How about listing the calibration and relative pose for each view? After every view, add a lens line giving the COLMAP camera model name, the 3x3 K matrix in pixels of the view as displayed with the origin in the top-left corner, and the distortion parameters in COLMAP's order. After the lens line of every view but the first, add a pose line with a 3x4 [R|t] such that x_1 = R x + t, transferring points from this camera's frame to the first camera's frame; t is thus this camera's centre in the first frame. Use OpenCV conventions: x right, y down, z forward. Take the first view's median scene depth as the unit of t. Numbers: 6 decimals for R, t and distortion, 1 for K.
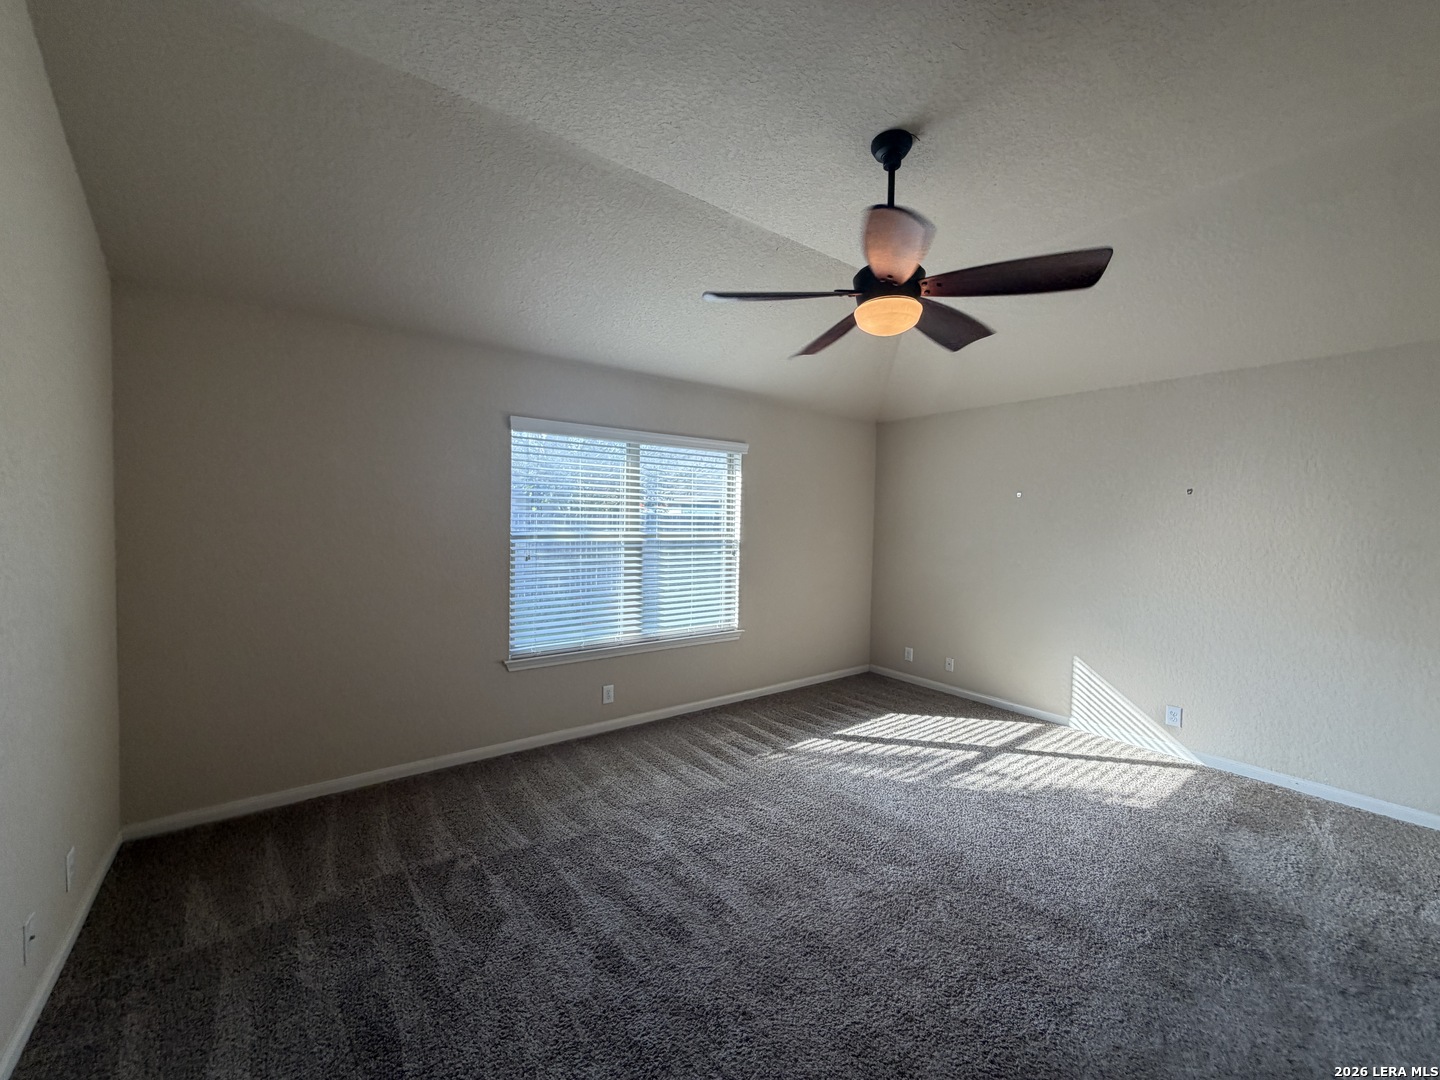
lens RADIAL K [[575.0, 0, 728.6], [0, 575.0, 530.3], [0, 0, 1]] dist [-0.001838, 0.000808]
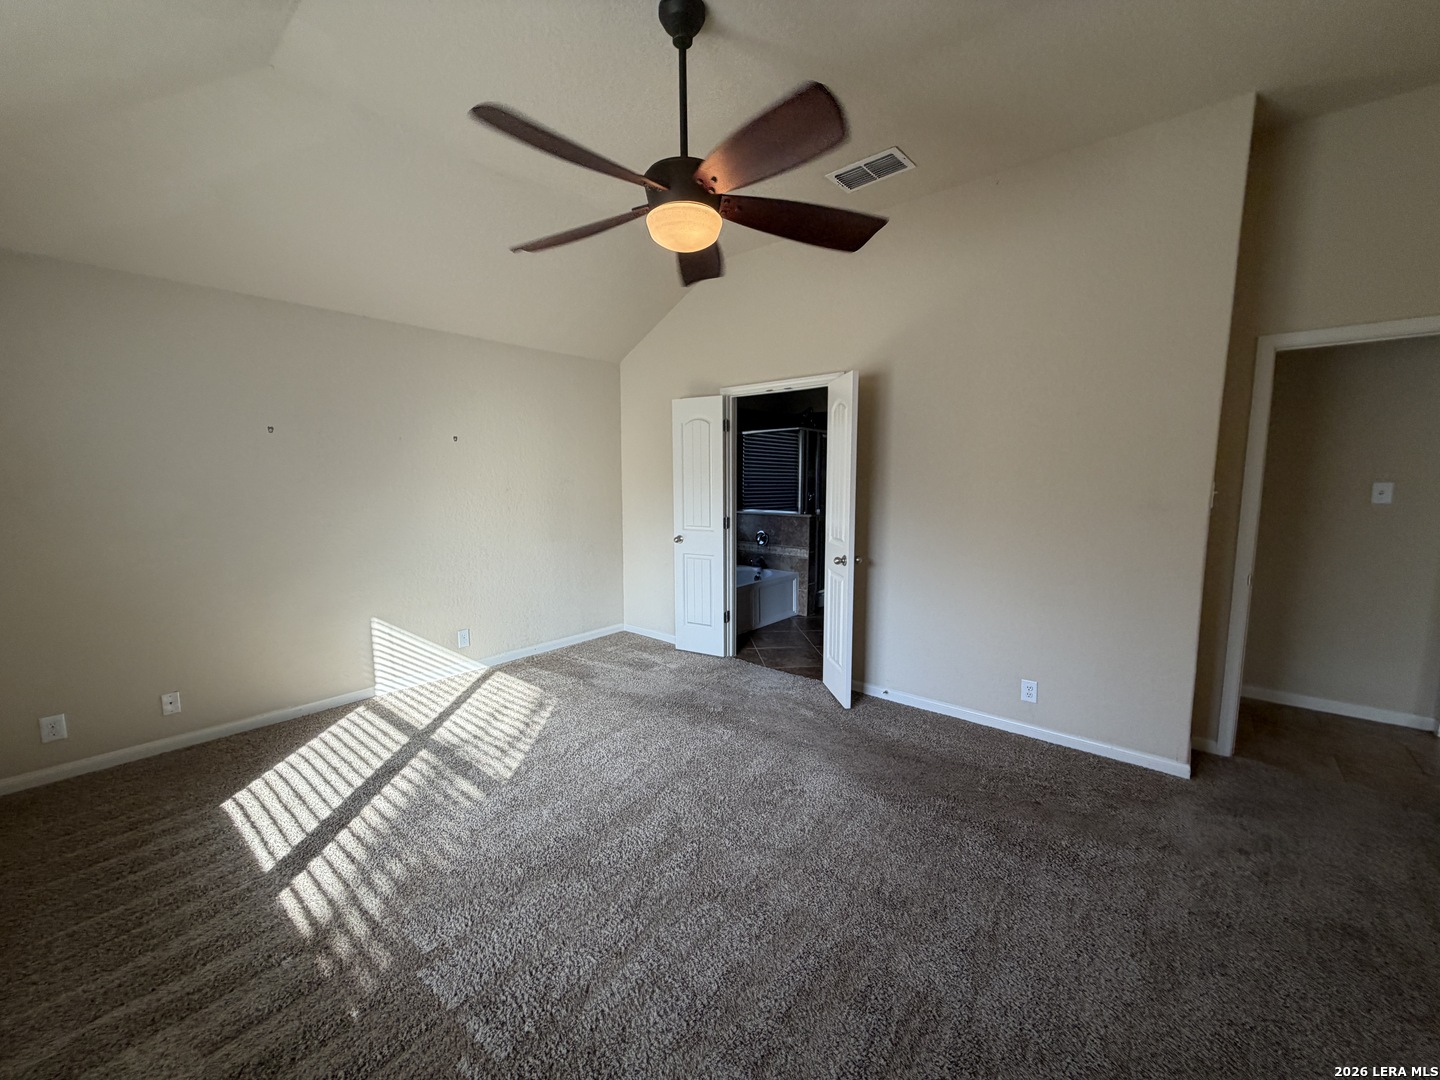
lens RADIAL K [[575.0, 0, 724.5], [0, 575.0, 541.1], [0, 0, 1]] dist [-0.001838, 0.000808]
pose [[-0.222060, -0.129775, 0.966358, -0.372661], [0.012206, 0.990655, 0.135842, -0.009249], [-0.974957, 0.041961, -0.218401, 0.696783]]
